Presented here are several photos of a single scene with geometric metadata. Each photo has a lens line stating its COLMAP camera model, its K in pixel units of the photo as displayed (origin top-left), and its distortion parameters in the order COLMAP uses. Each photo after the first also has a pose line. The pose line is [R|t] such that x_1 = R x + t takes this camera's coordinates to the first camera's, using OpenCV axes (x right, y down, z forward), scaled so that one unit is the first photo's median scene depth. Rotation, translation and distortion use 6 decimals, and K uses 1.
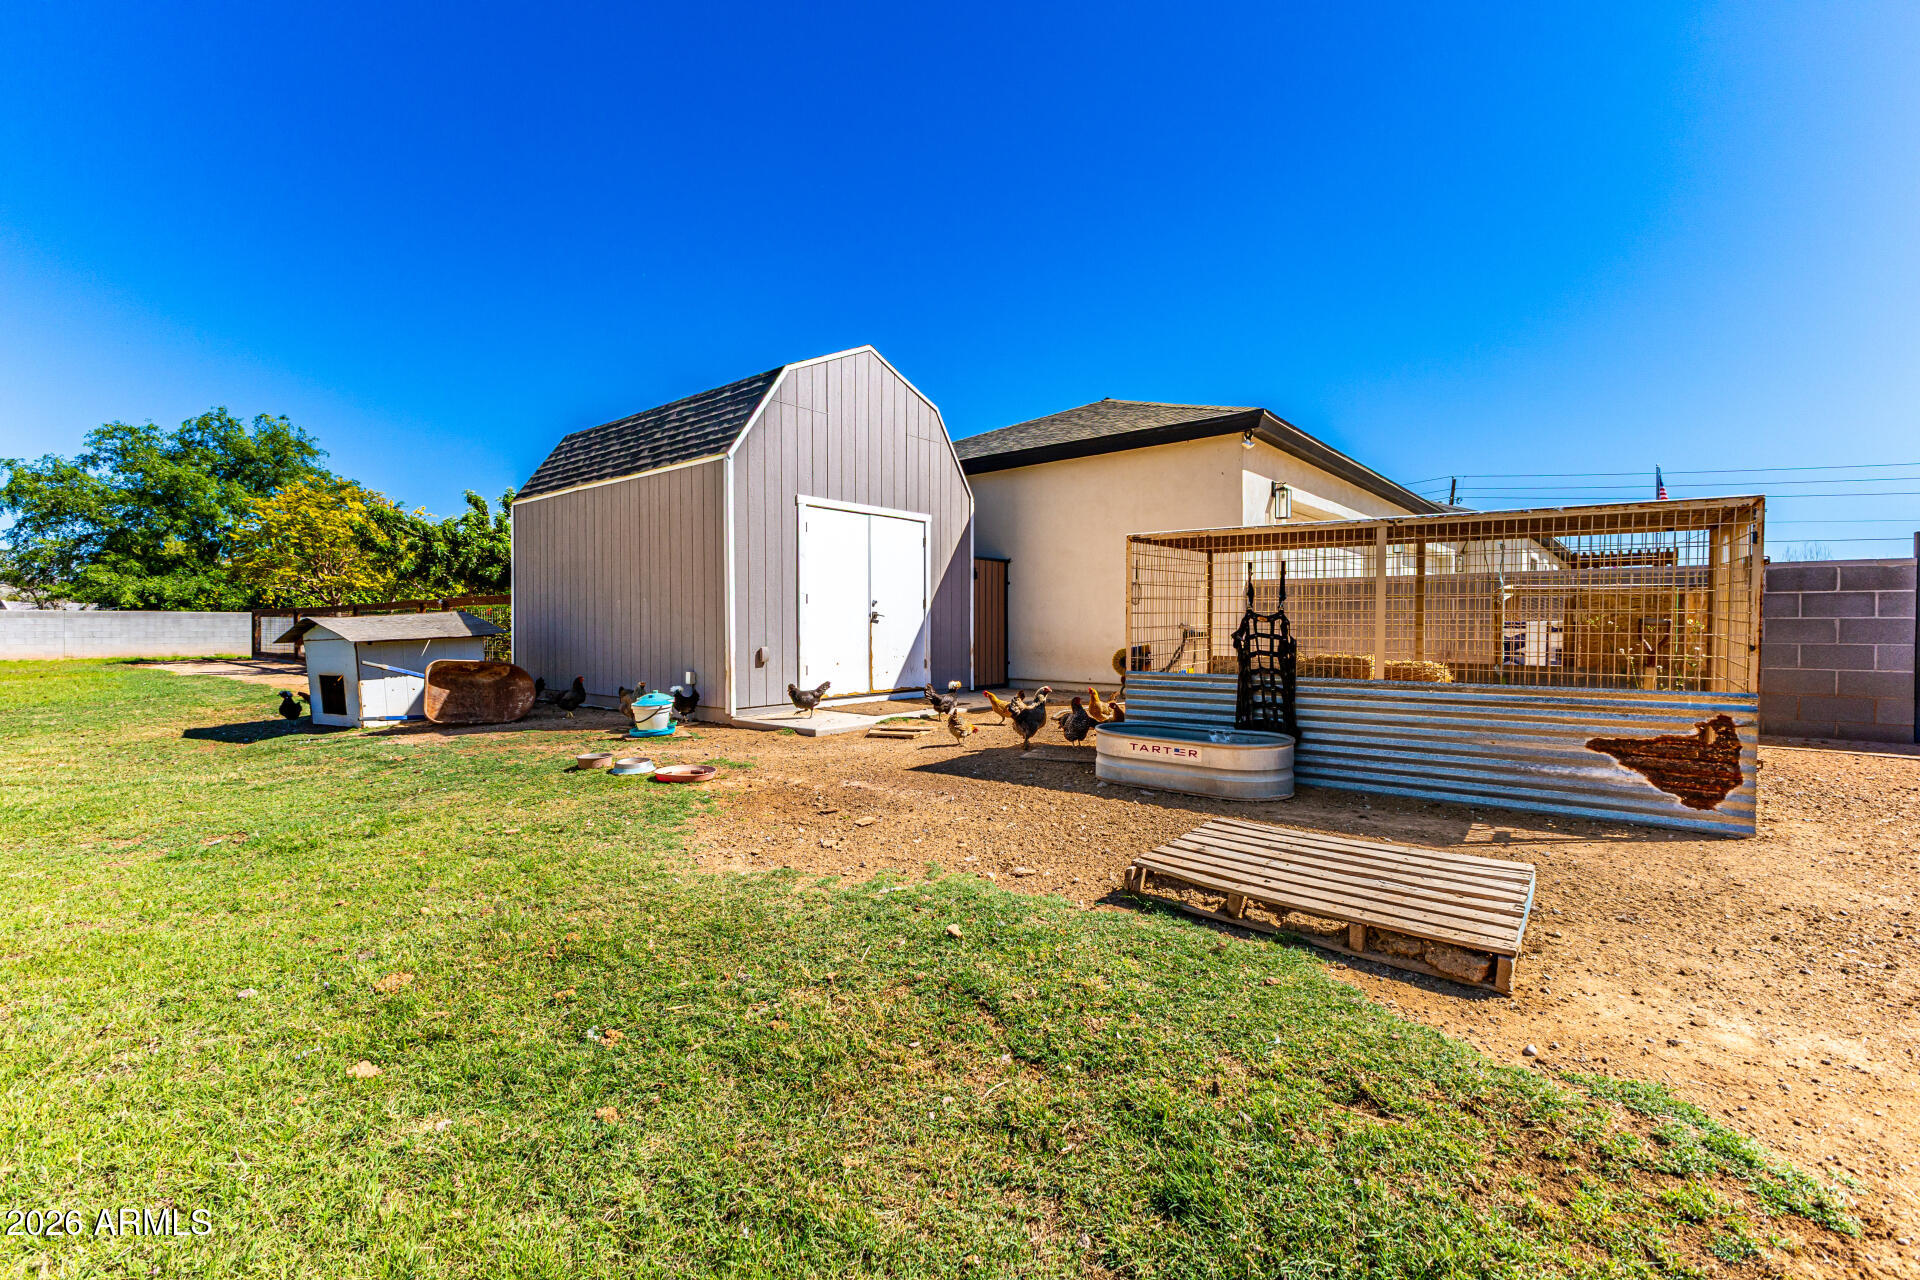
lens RADIAL K [[822.7, 0, 964.4], [0, 822.7, 639.3], [0, 0, 1]] dist [-0.016877, -0.001935]
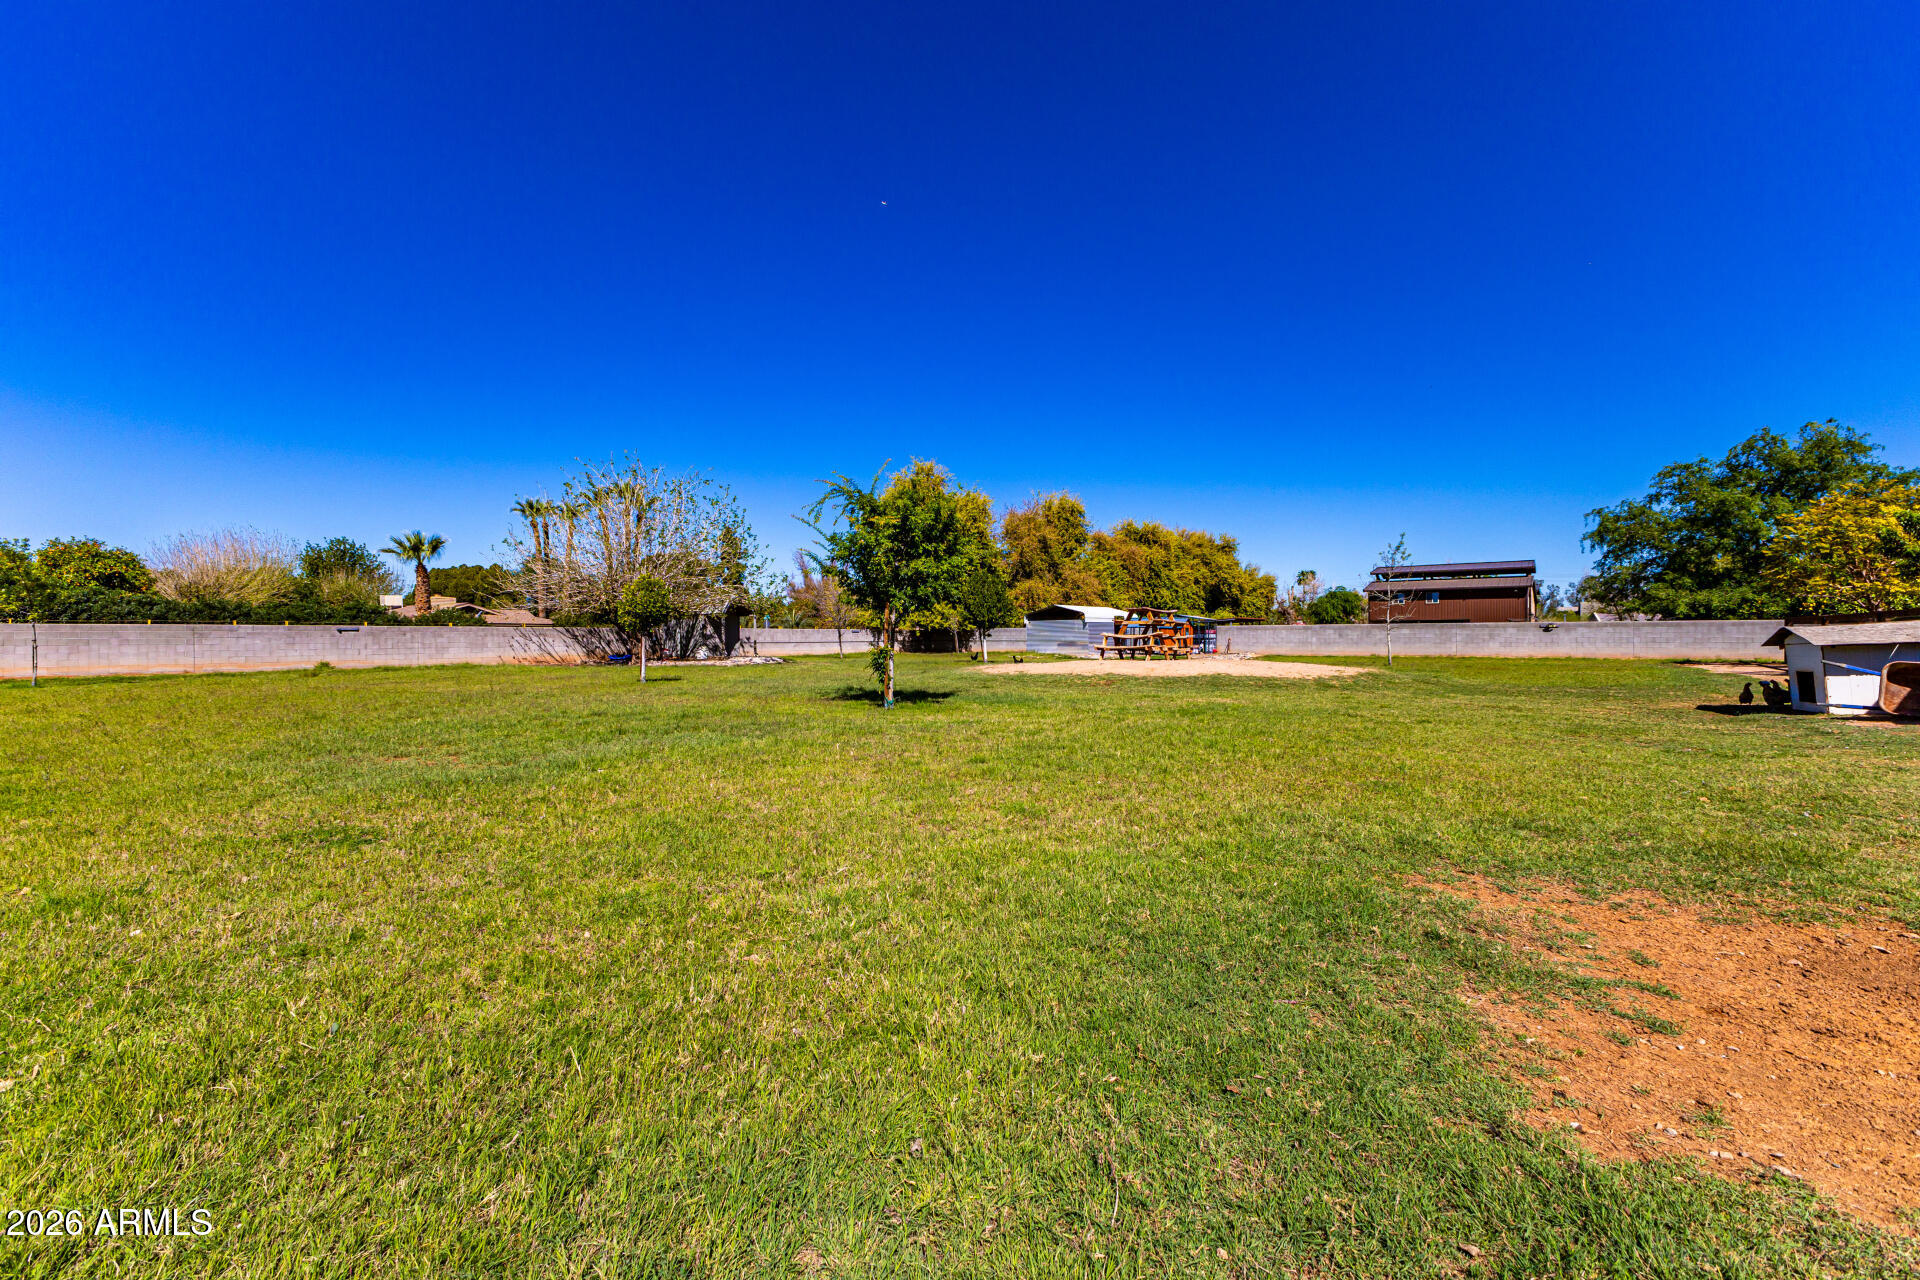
lens RADIAL K [[822.7, 0, 965.3], [0, 822.7, 641.3], [0, 0, 1]] dist [-0.016877, -0.001935]
pose [[0.036300, 0.006296, -0.999321, 0.120900], [-0.011636, 0.999915, 0.005877, 0.001158], [0.999273, 0.011415, 0.036370, -0.101326]]
